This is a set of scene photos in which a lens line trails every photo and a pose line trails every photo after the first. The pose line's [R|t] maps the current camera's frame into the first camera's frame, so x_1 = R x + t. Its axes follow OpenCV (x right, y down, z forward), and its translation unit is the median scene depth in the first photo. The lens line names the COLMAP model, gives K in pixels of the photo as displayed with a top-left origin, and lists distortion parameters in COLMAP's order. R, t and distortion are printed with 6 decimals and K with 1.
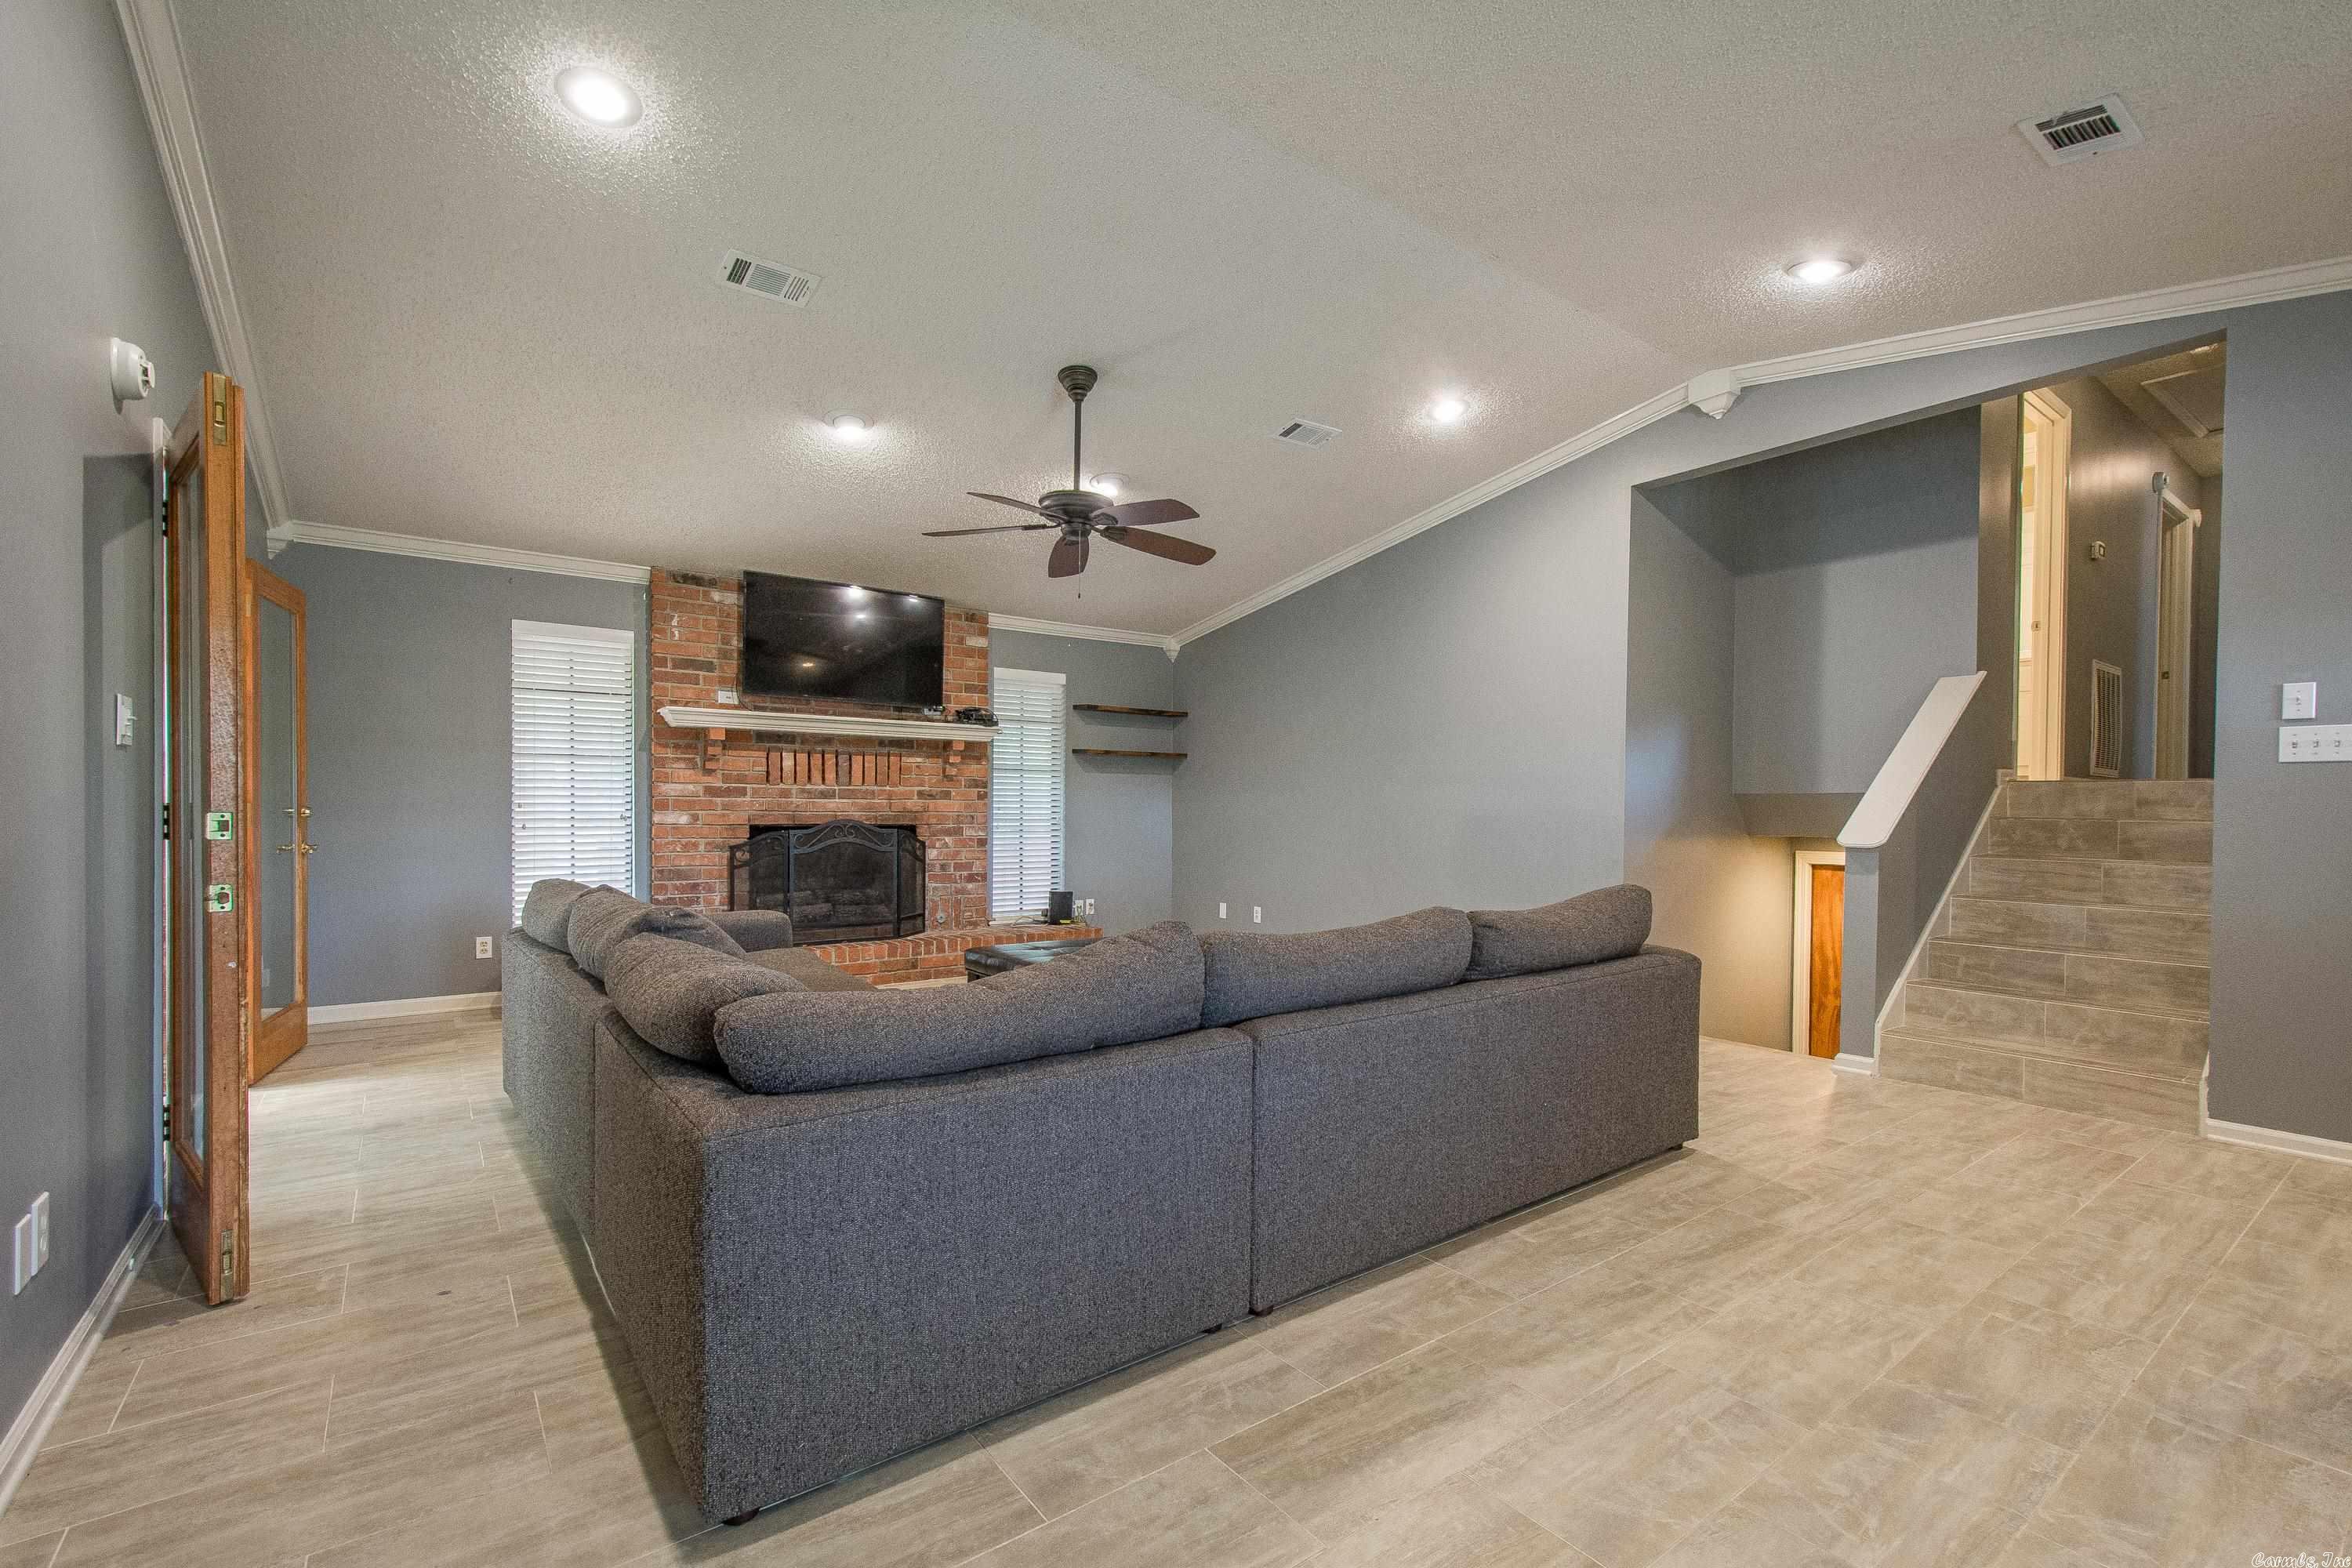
lens RADIAL K [[1036.1, 0, 1185.5], [0, 1036.1, 816.3], [0, 0, 1]] dist [0.012760, -0.002549]
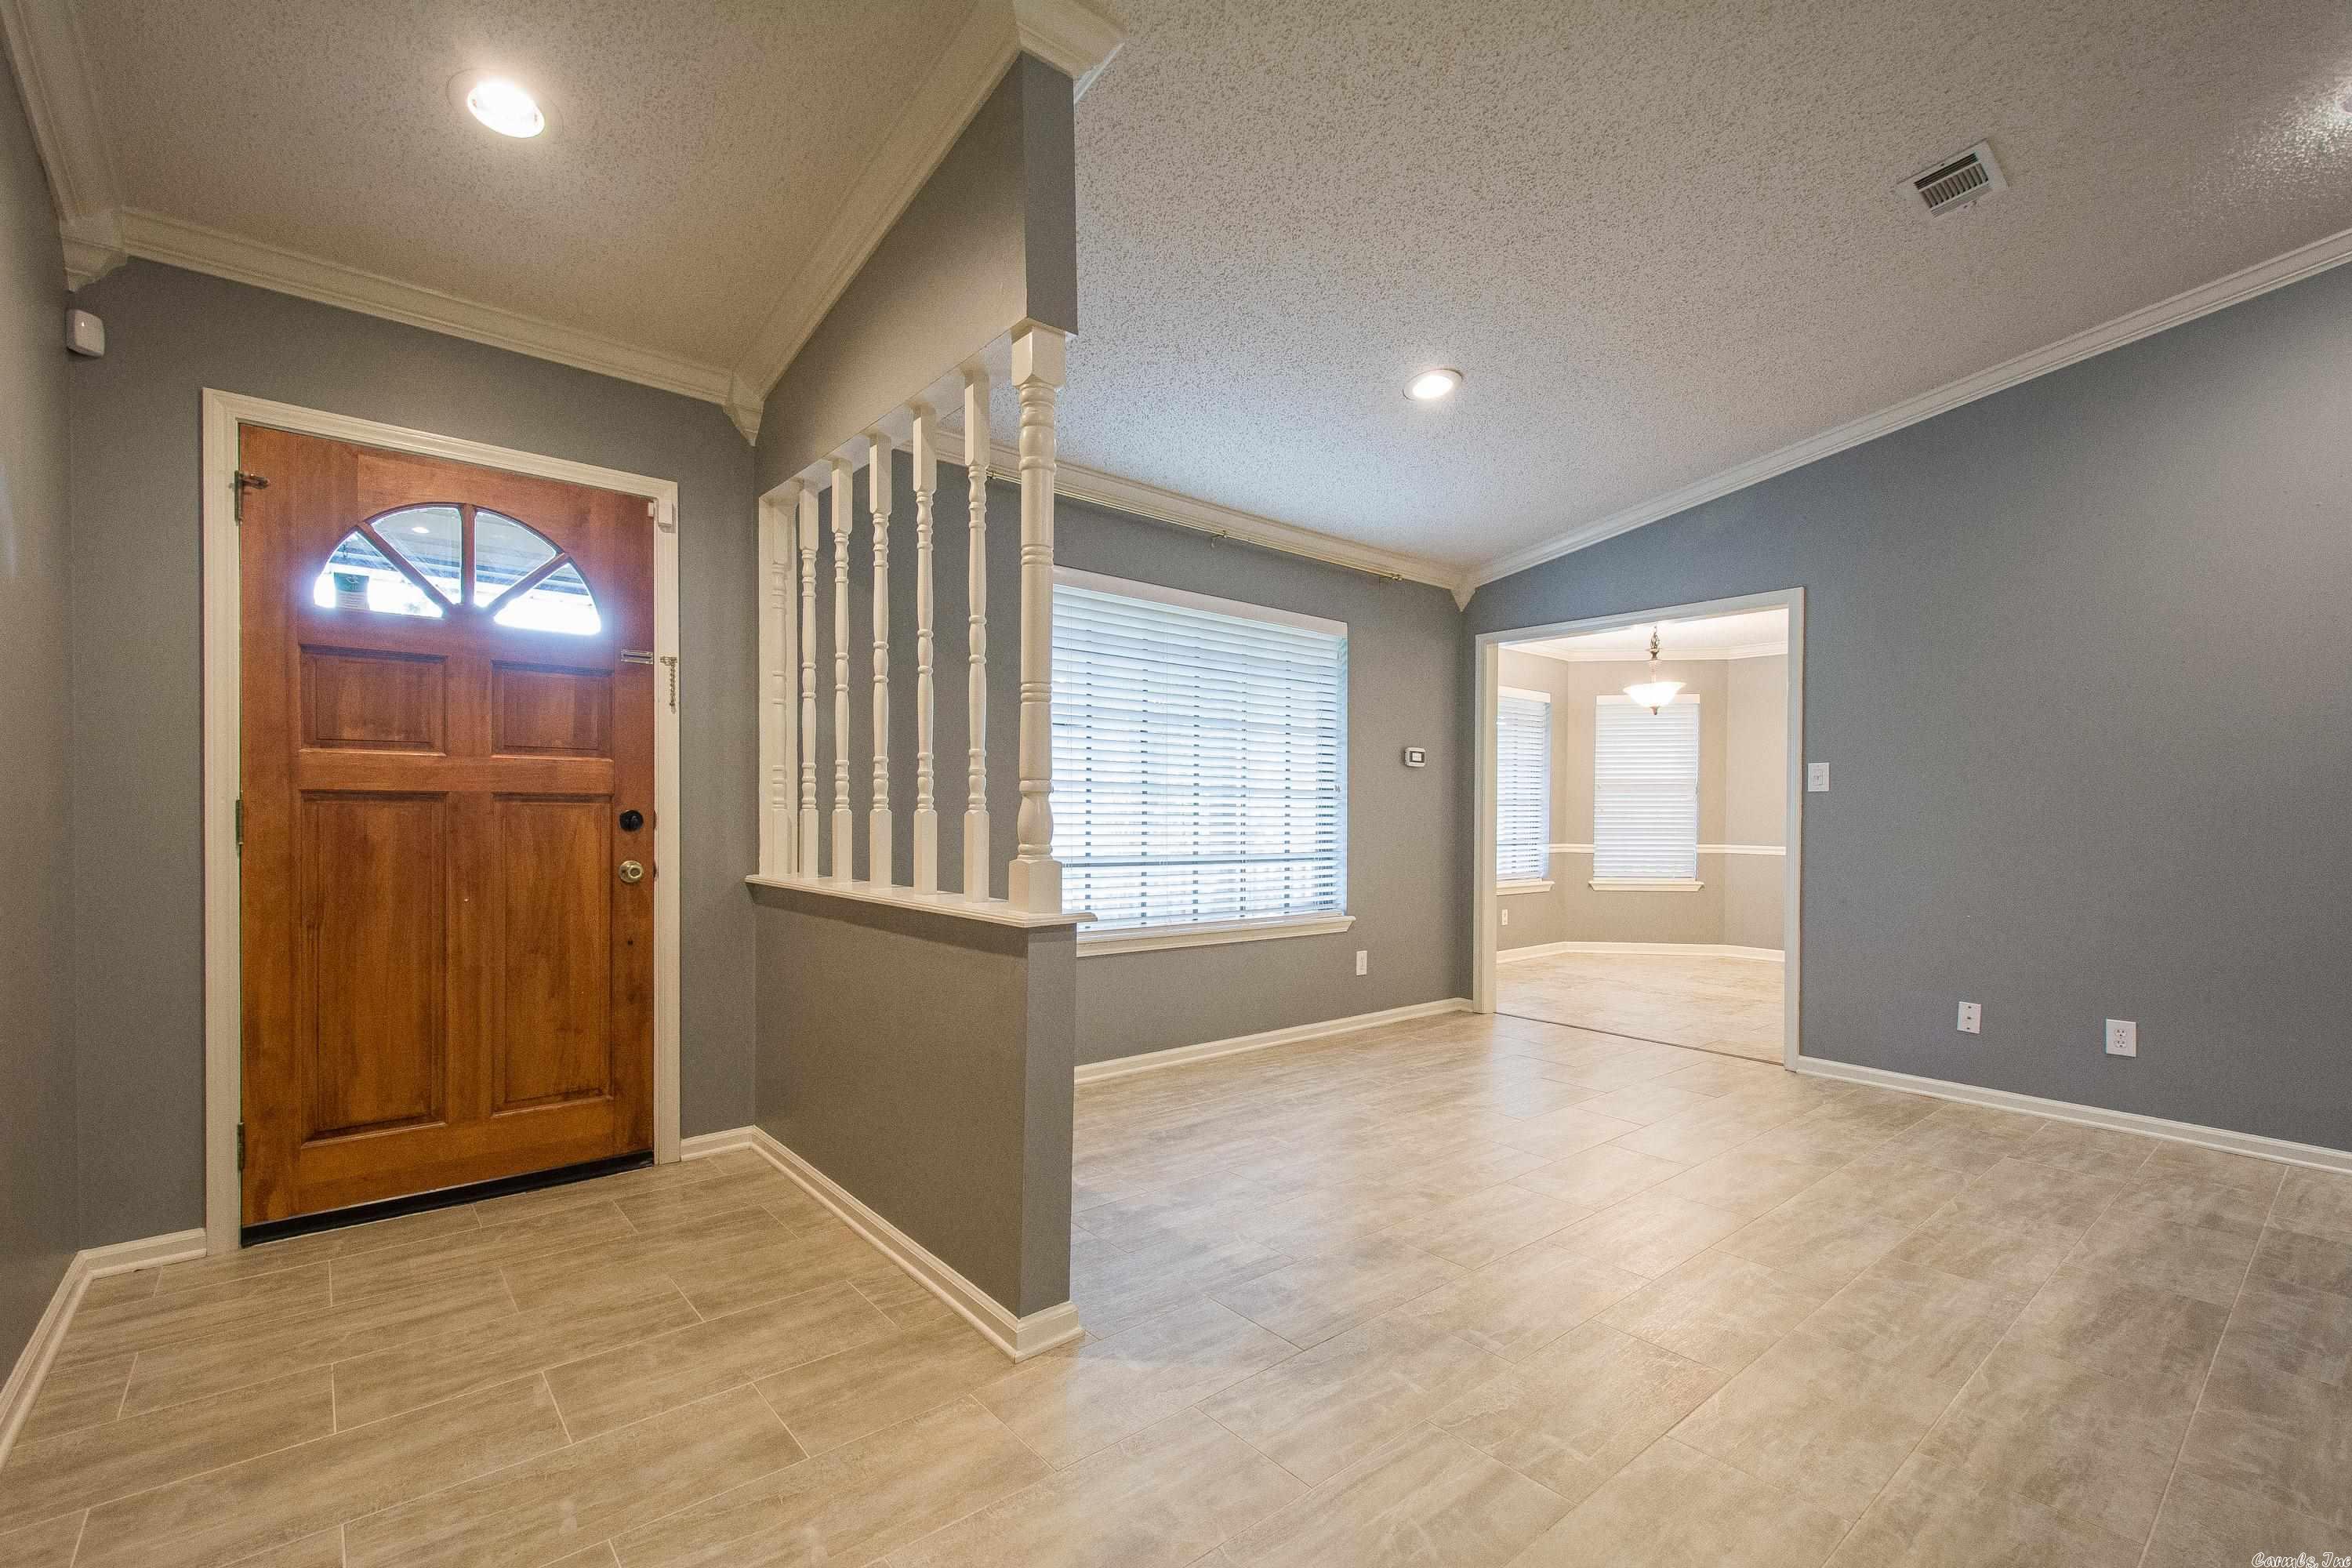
lens RADIAL K [[1036.1, 0, 1208.2], [0, 1036.1, 801.0], [0, 0, 1]] dist [0.012760, -0.002549]
pose [[-0.997124, -0.017055, -0.073844, 0.420770], [-0.017044, 0.999854, -0.000787, -0.003908], [0.073847, 0.000474, -0.997269, 0.659440]]
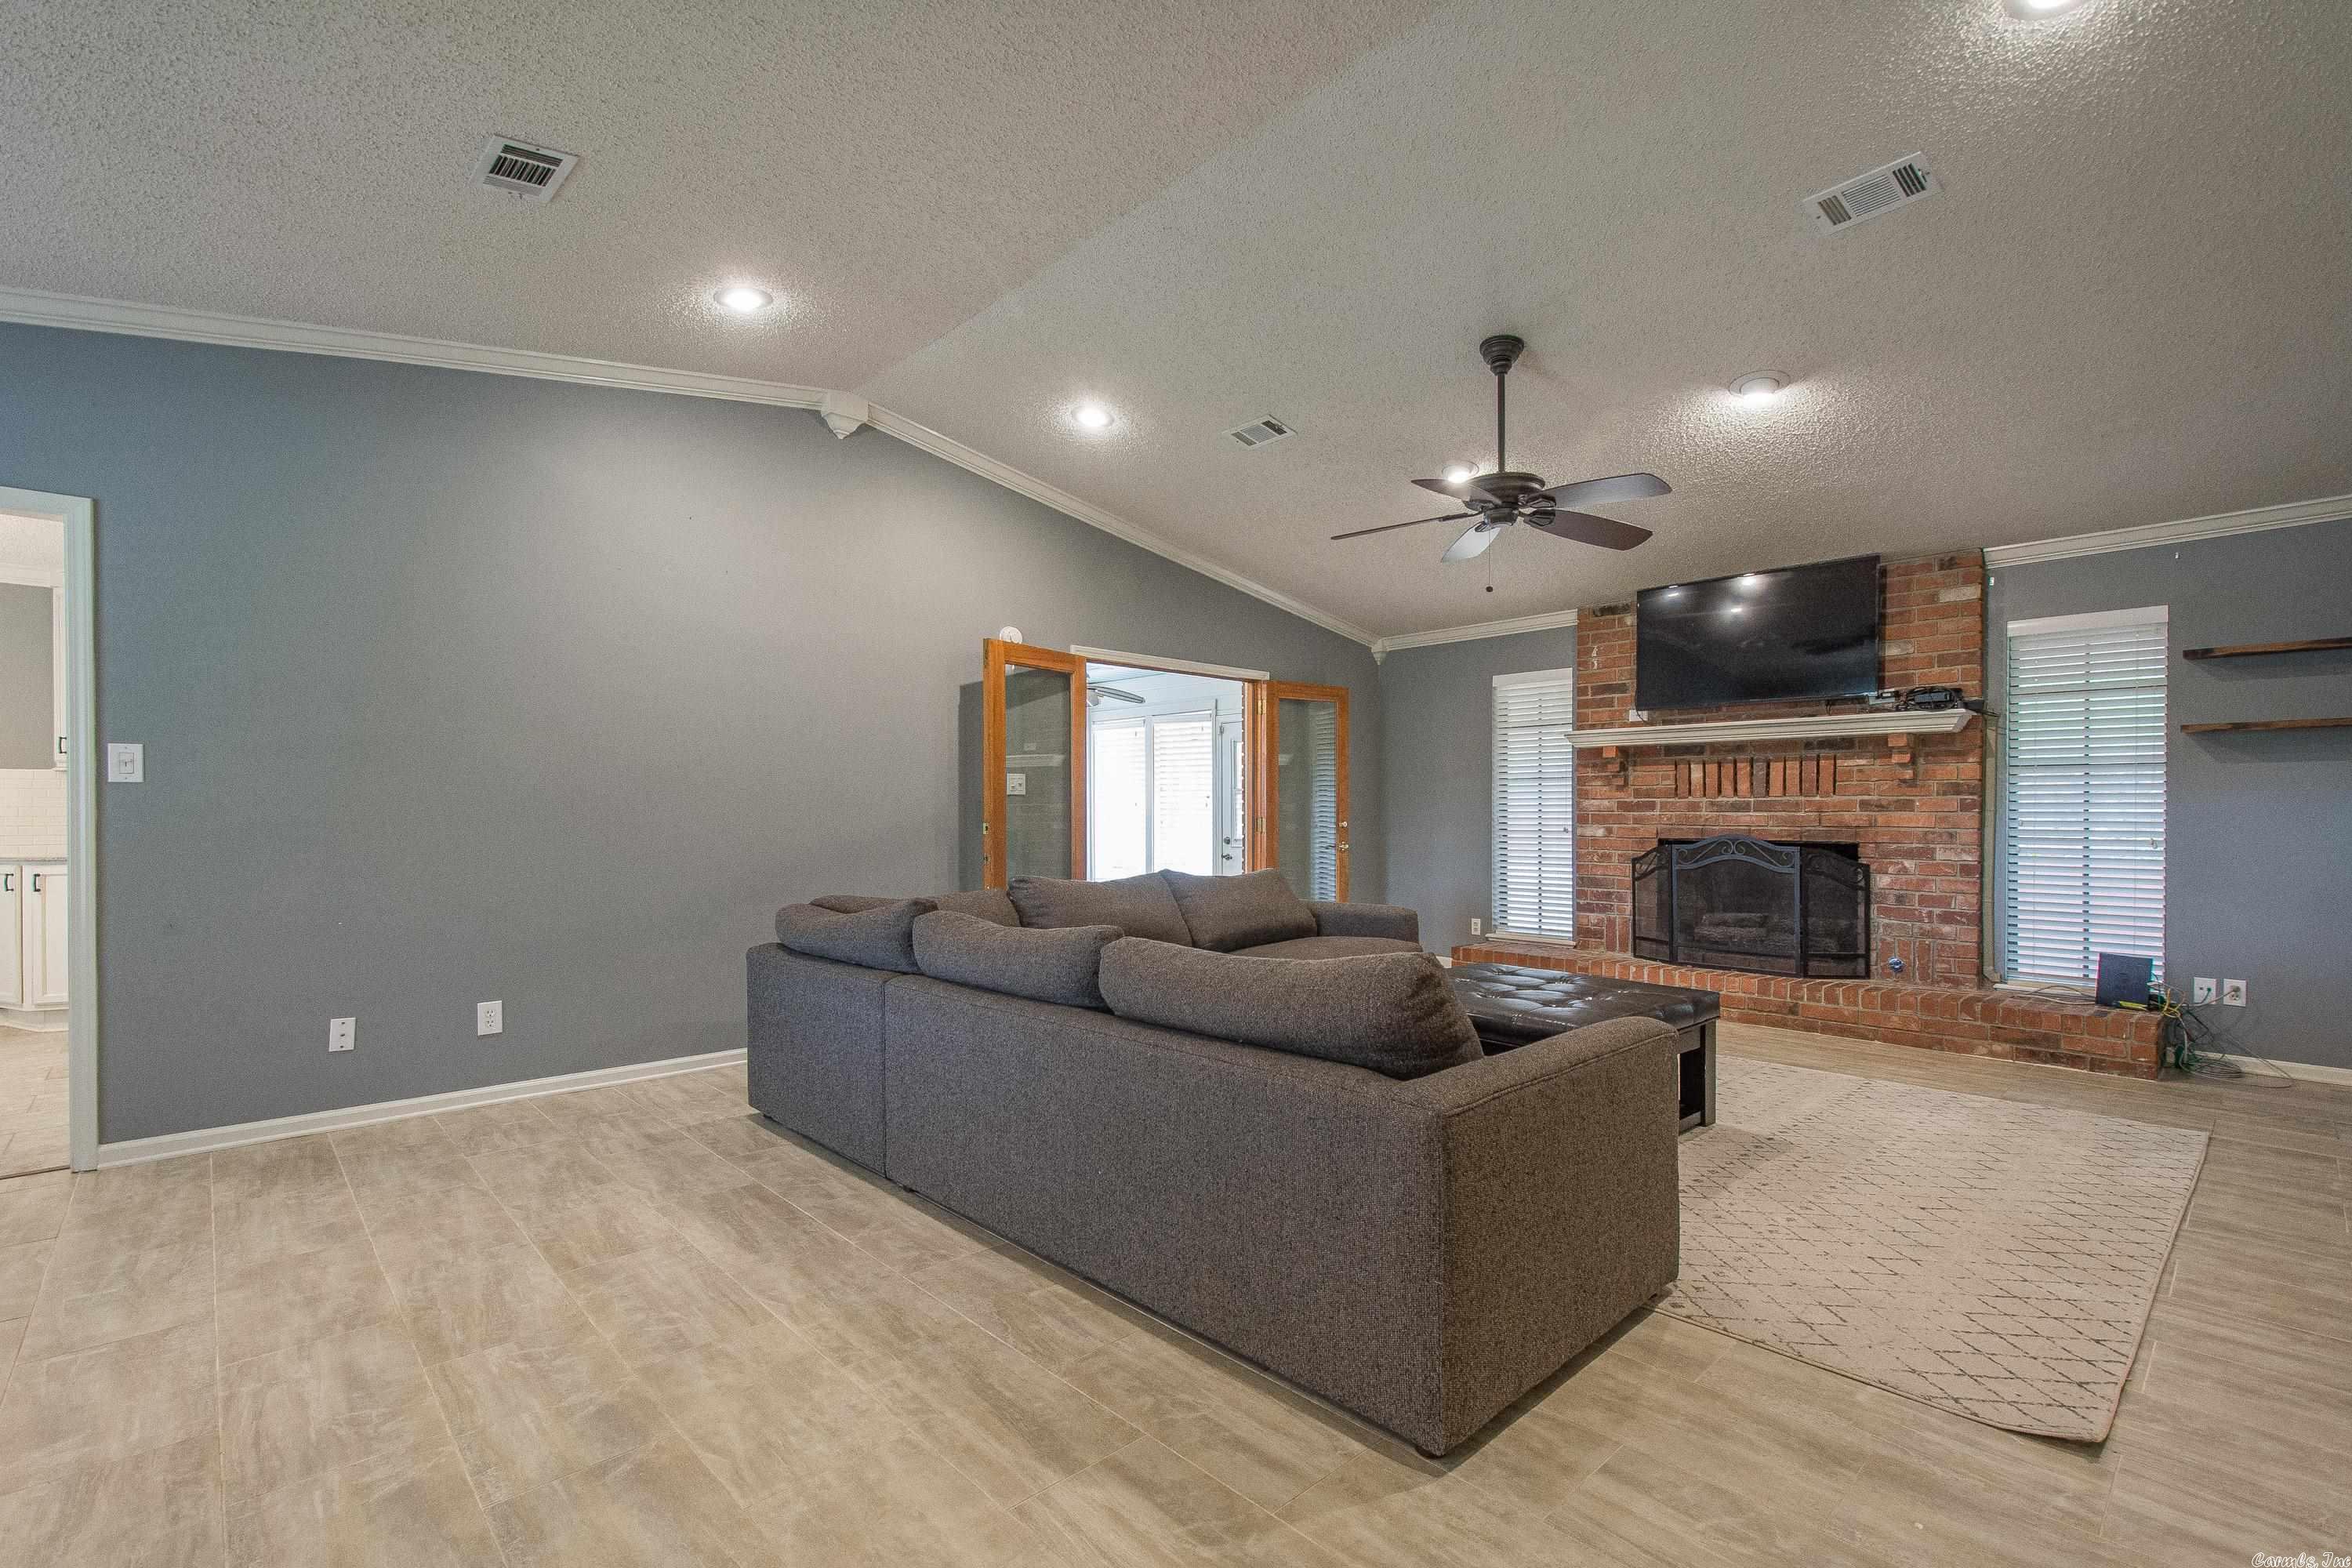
lens RADIAL K [[1036.1, 0, 1189.7], [0, 1036.1, 819.8], [0, 0, 1]] dist [0.012760, -0.002549]
pose [[0.115325, -0.000573, -0.993328, 0.549775], [-0.009885, 0.999950, -0.001724, -0.003908], [0.993279, 0.010018, 0.115313, 0.448783]]
